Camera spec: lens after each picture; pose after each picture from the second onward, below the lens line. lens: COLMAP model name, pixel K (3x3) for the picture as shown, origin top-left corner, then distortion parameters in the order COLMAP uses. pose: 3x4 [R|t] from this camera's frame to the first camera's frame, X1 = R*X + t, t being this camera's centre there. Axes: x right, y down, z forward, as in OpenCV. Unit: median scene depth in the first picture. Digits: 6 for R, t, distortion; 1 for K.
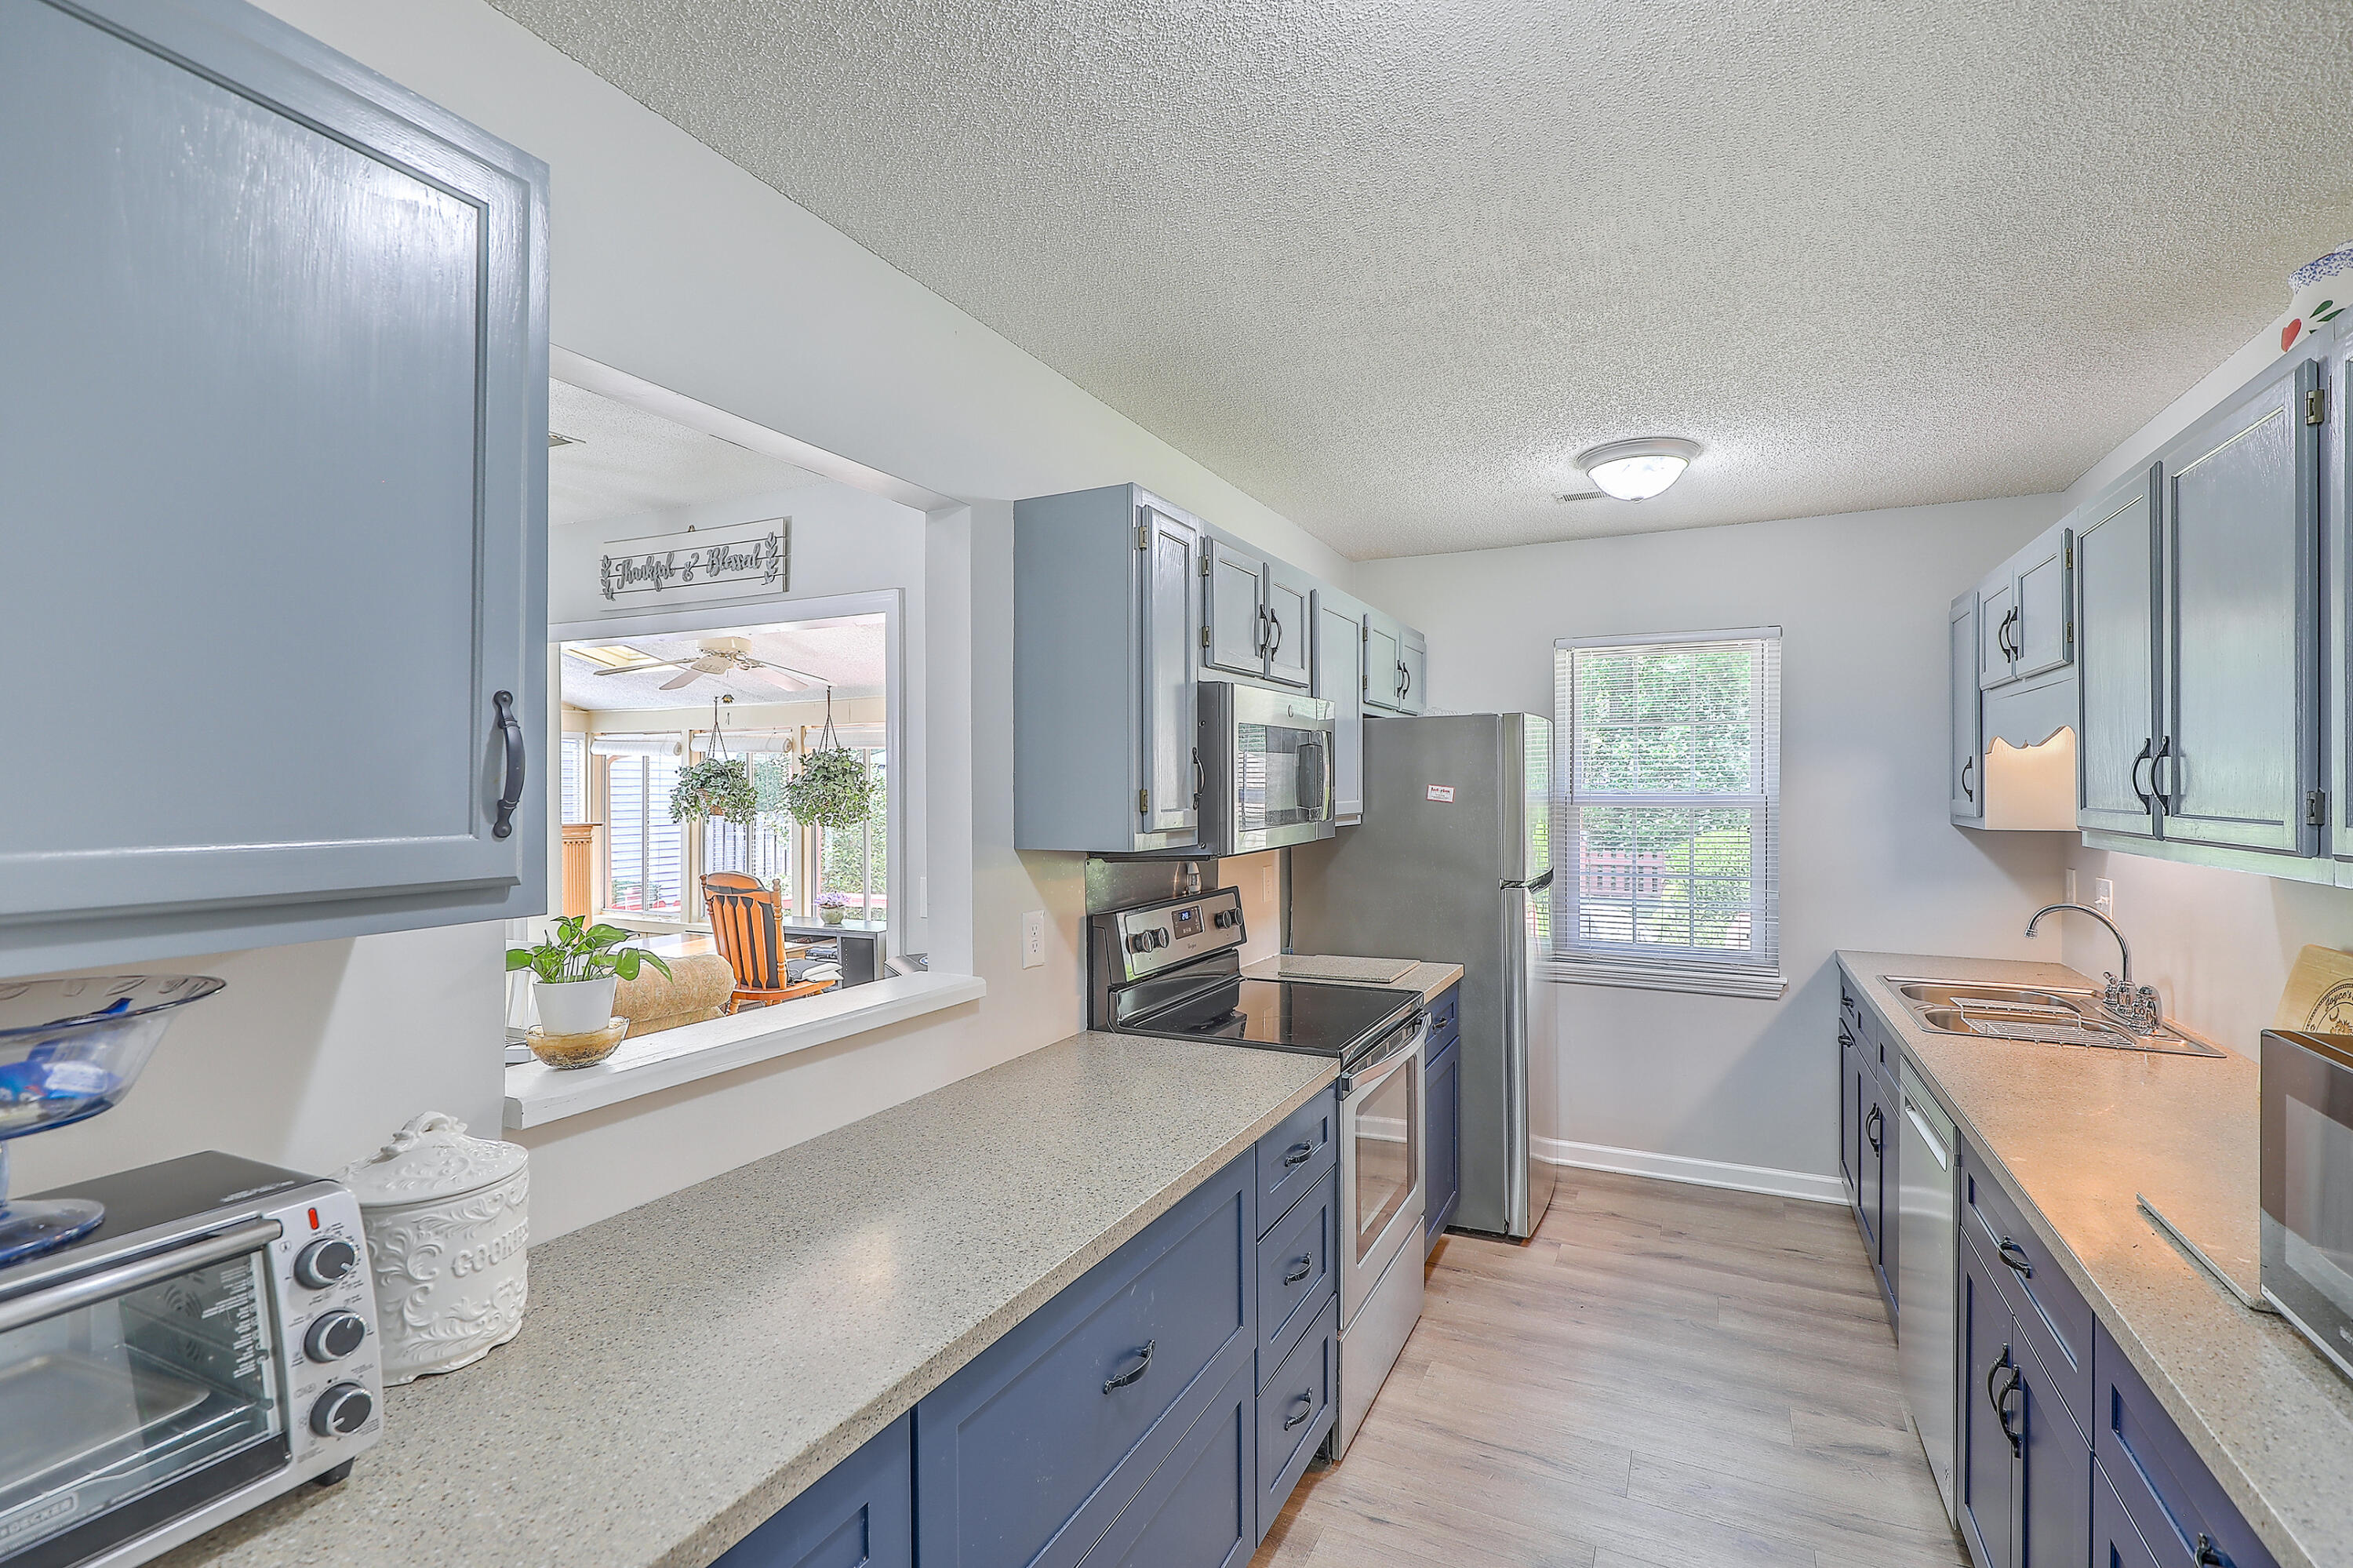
lens RADIAL K [[1075.8, 0, 1185.7], [0, 1075.8, 791.0], [0, 0, 1]] dist [-0.000114, -0.000110]
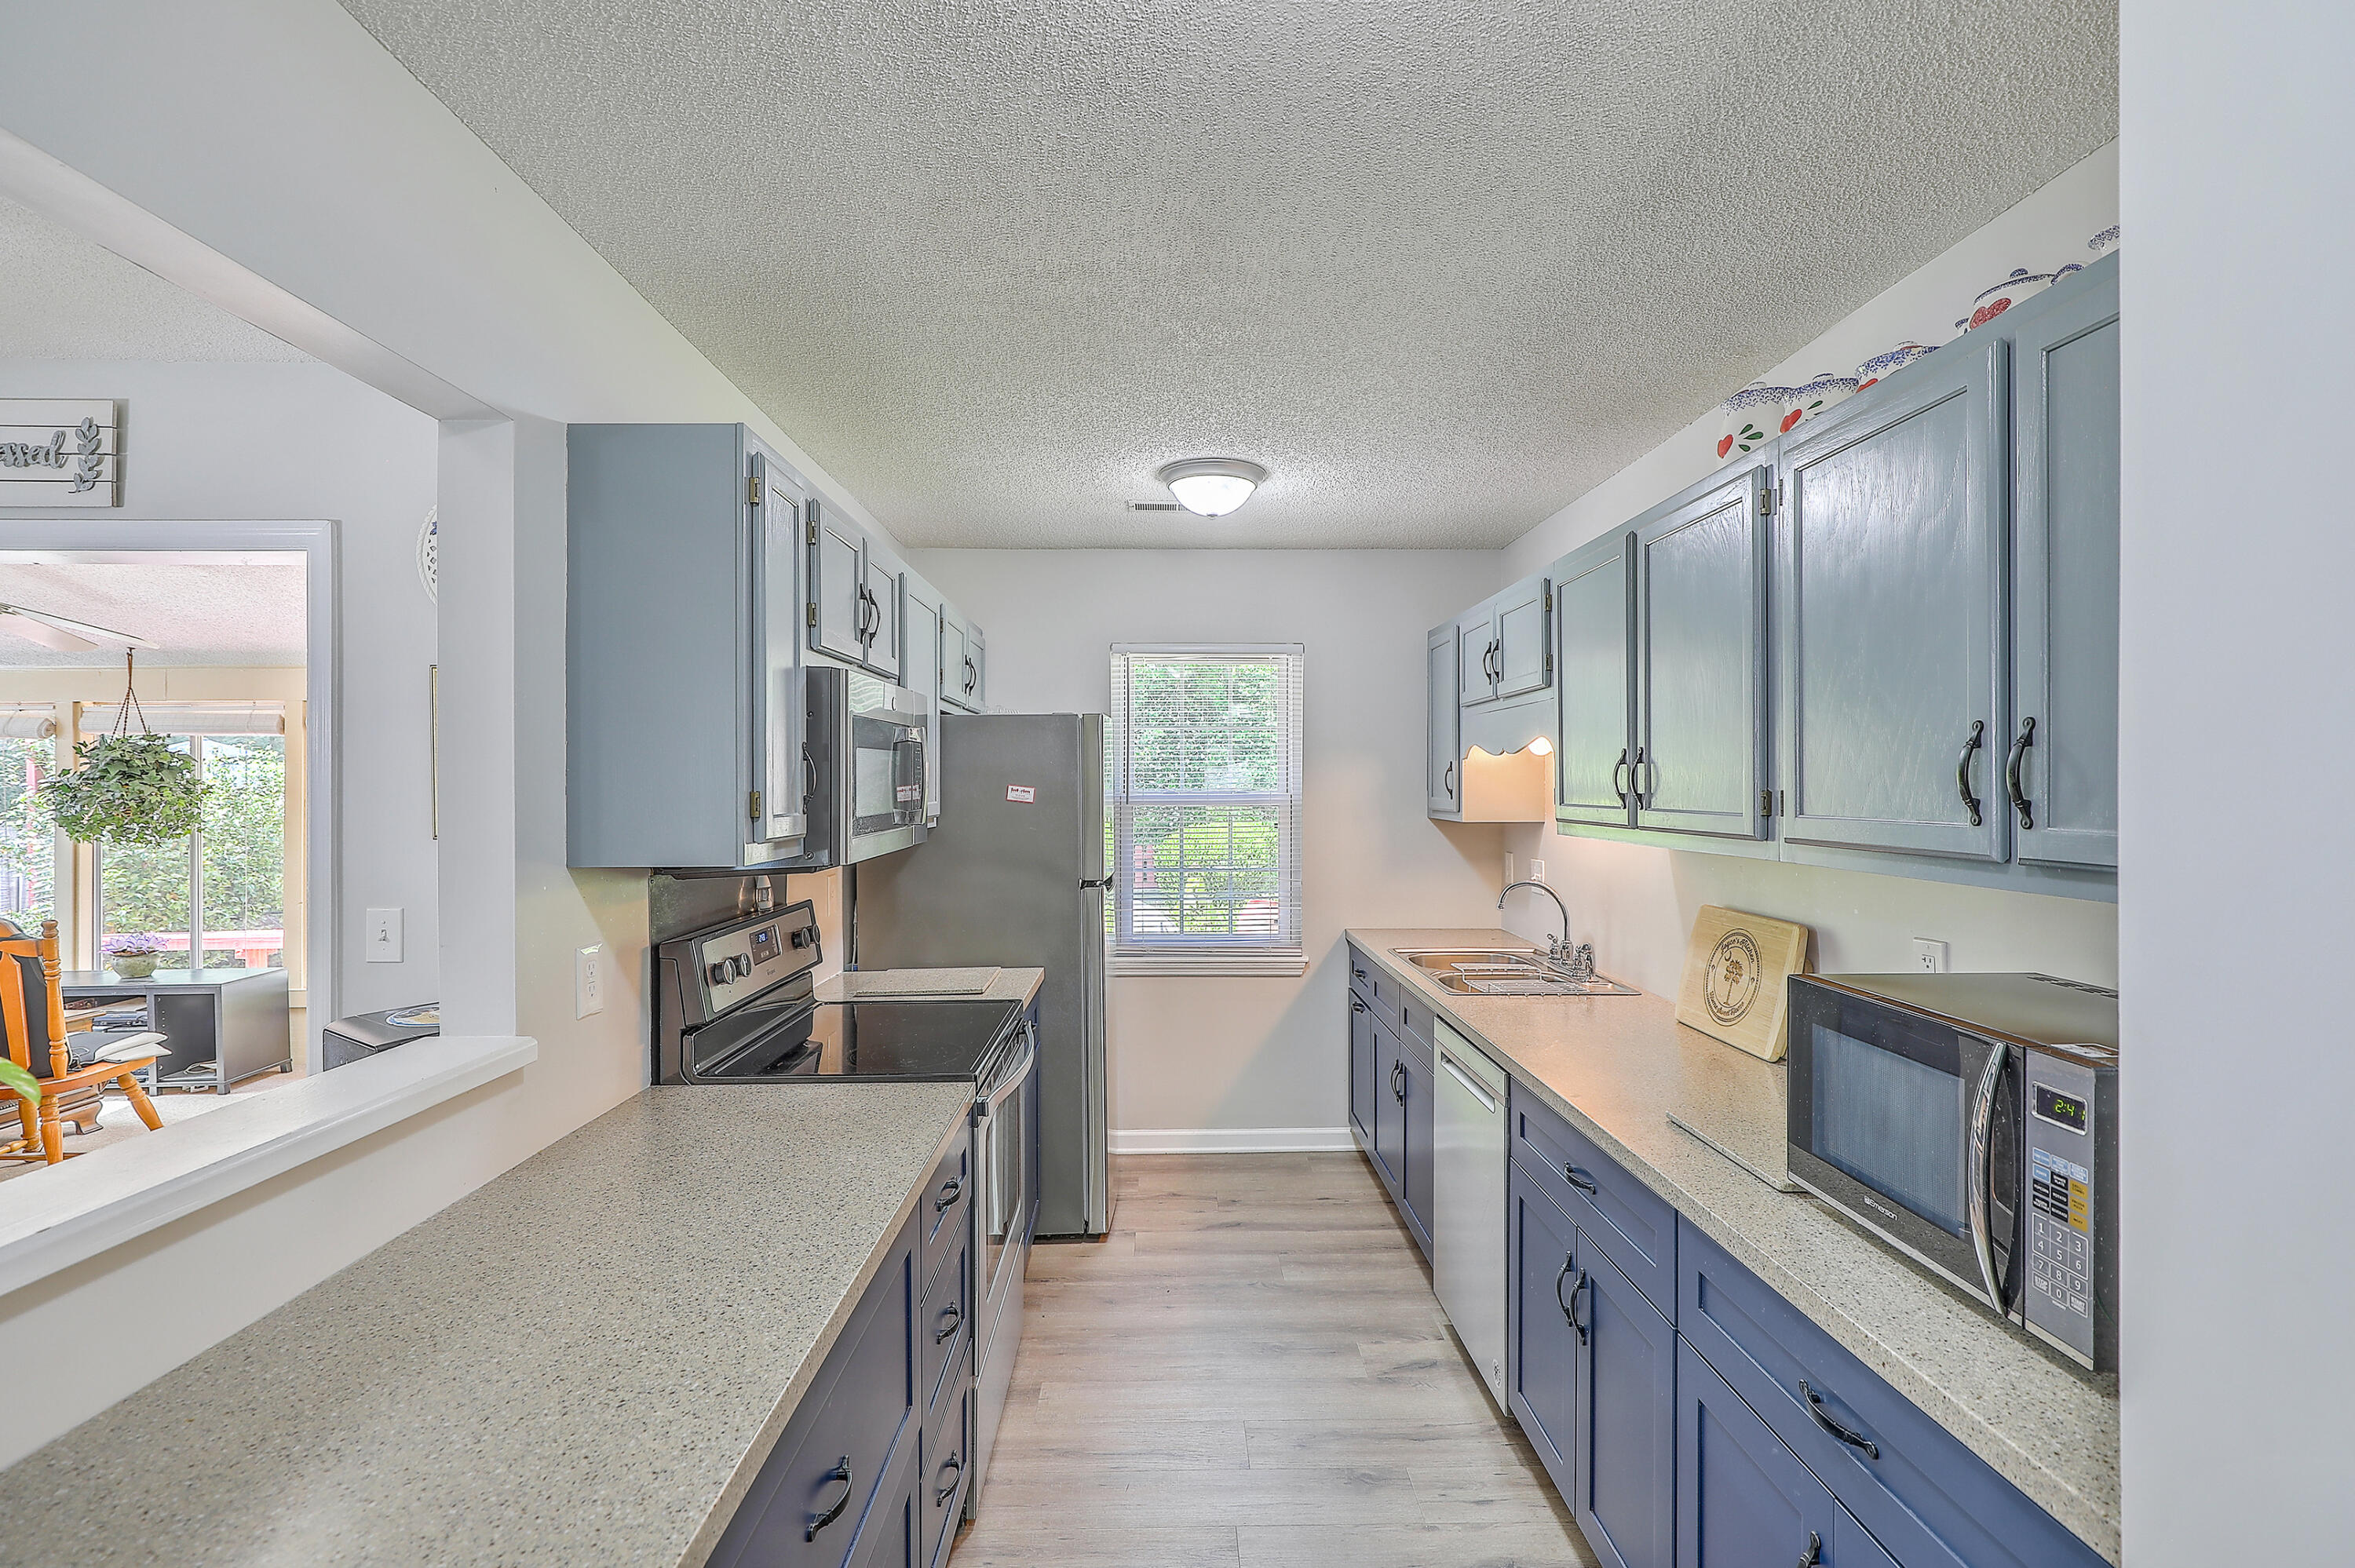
lens RADIAL K [[1080.4, 0, 1191.8], [0, 1080.4, 785.0], [0, 0, 1]] dist [0.001070, 0.000192]
pose [[0.885270, -0.000237, 0.465078, -0.092389], [0.002610, 0.999987, -0.004460, -0.001135], [-0.465070, 0.005162, 0.885259, 0.068670]]
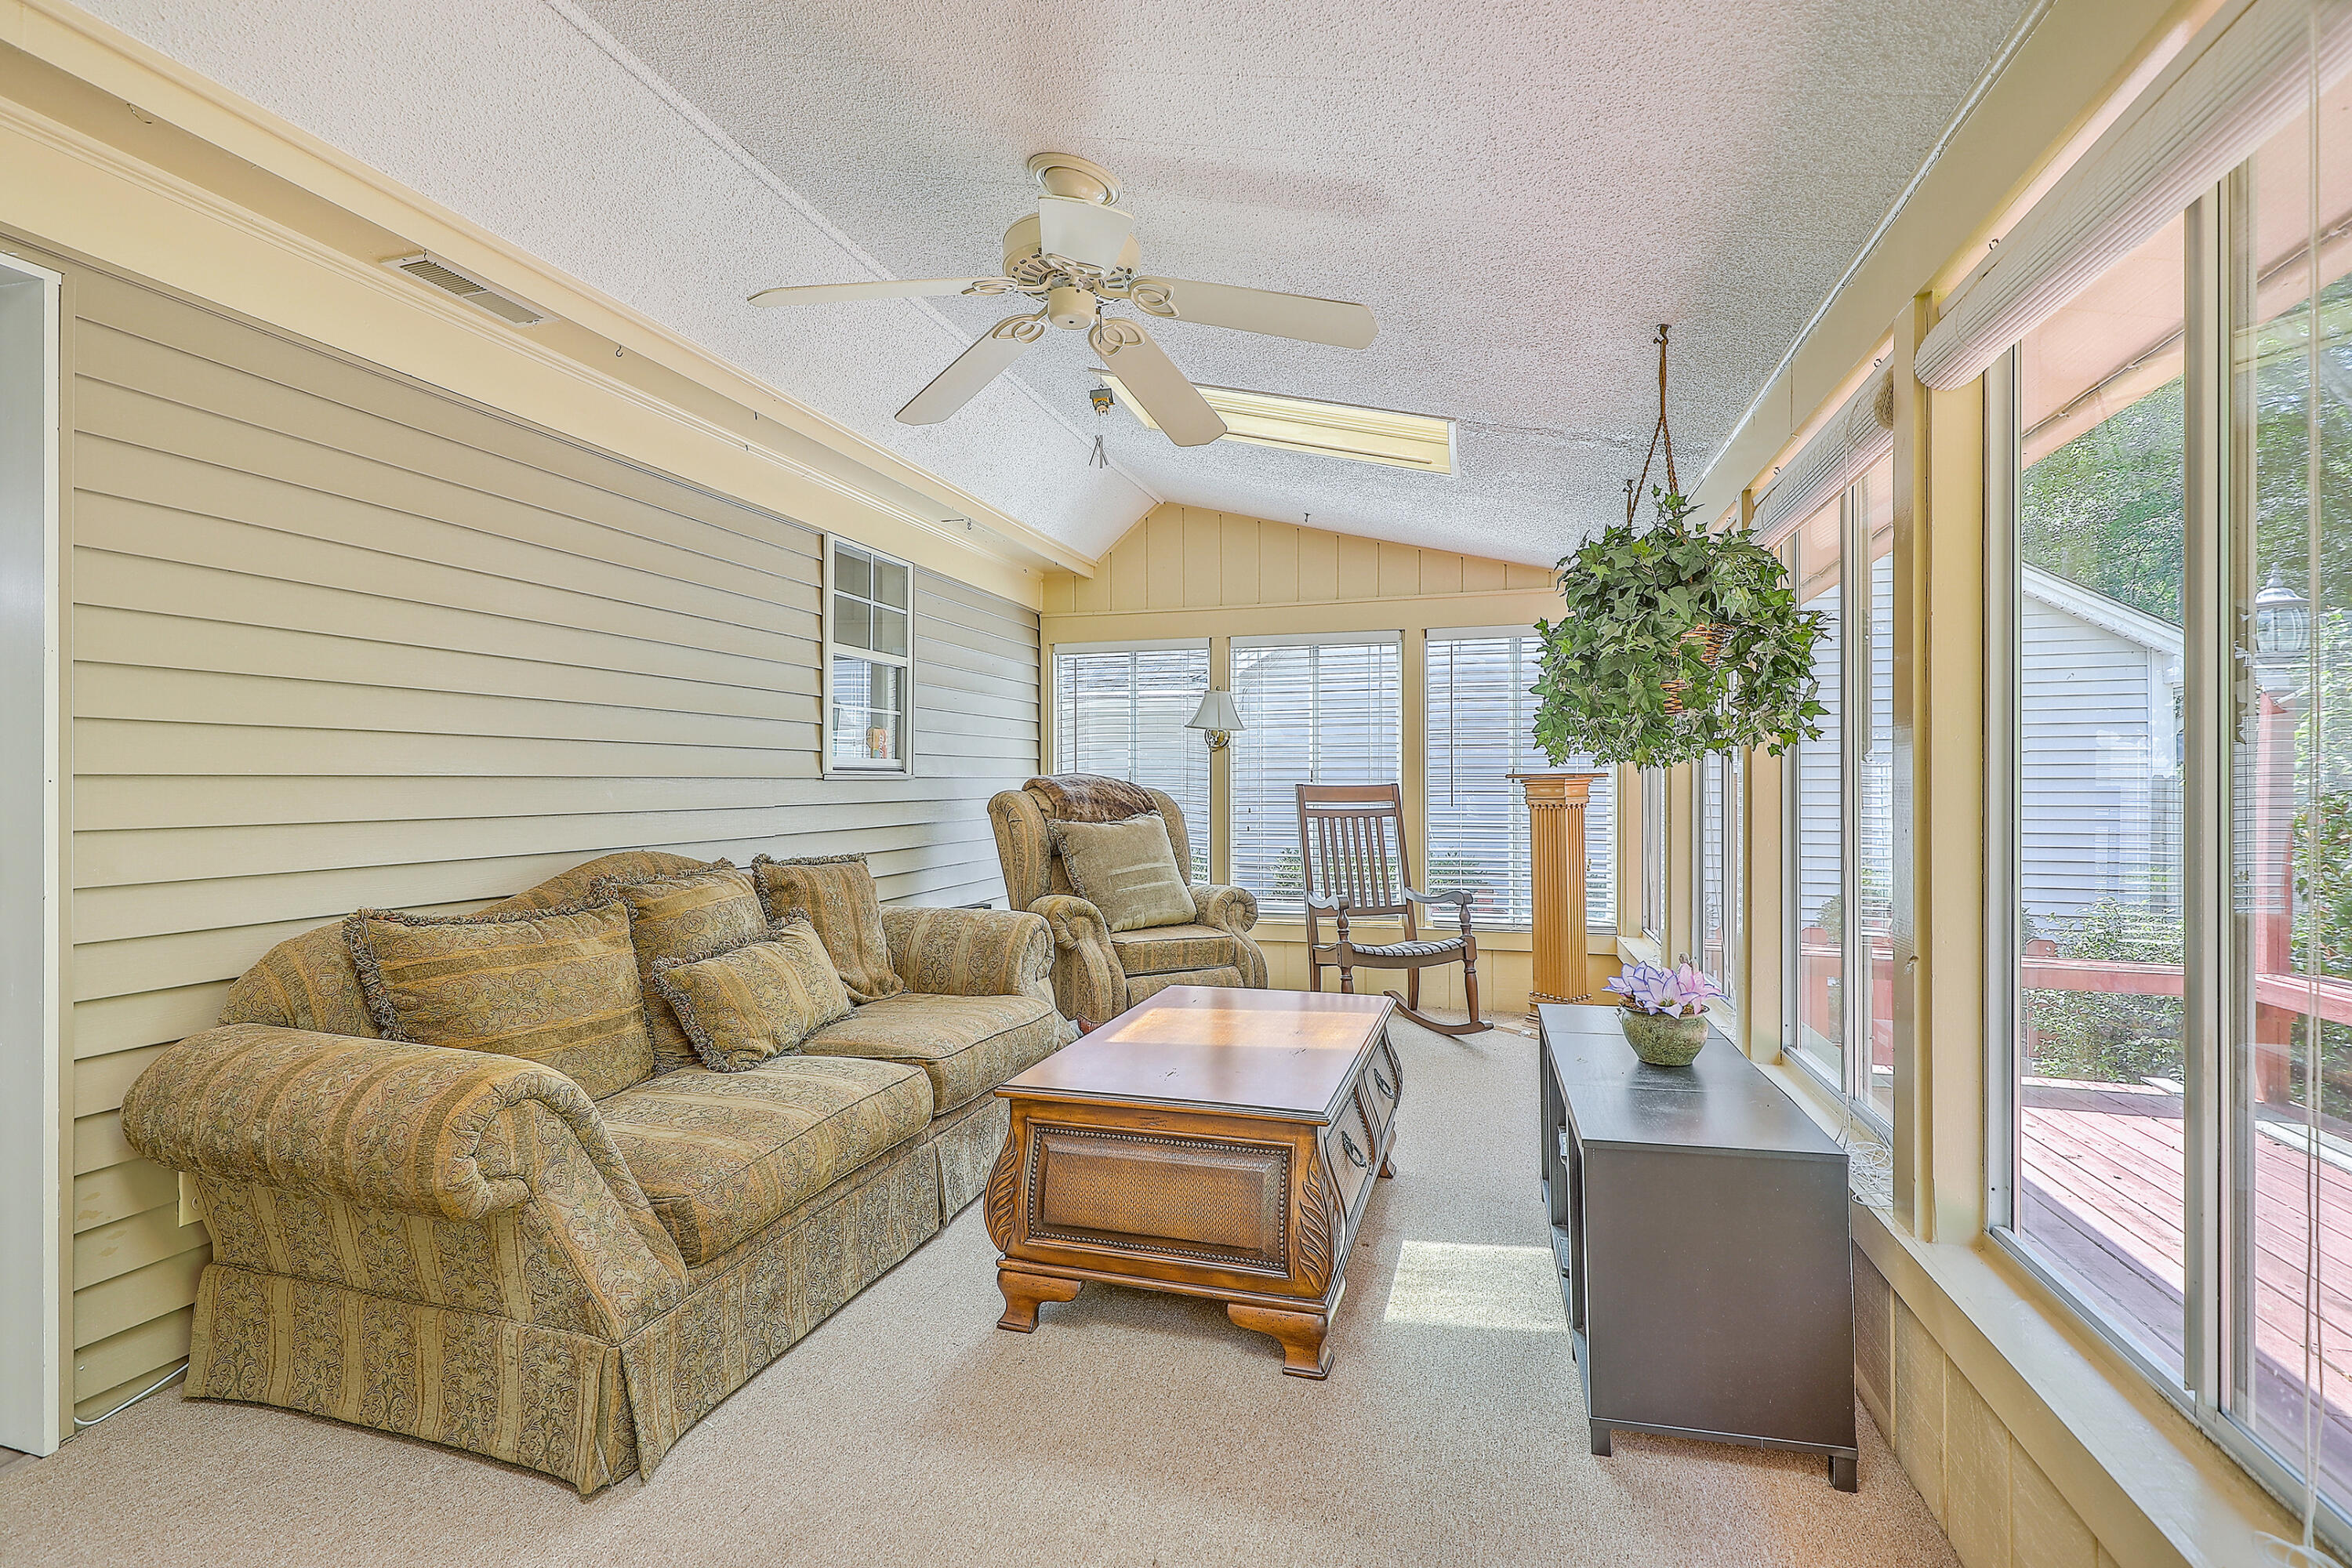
lens RADIAL K [[1062.1, 0, 1190.4], [0, 1062.1, 785.5], [0, 0, 1]] dist [-0.000903, 0.000319]
pose [[0.172975, 0.001627, -0.984925, -0.097792], [-0.007423, 0.999972, 0.000348, 0.096523], [0.984898, 0.007251, 0.172982, 1.875217]]
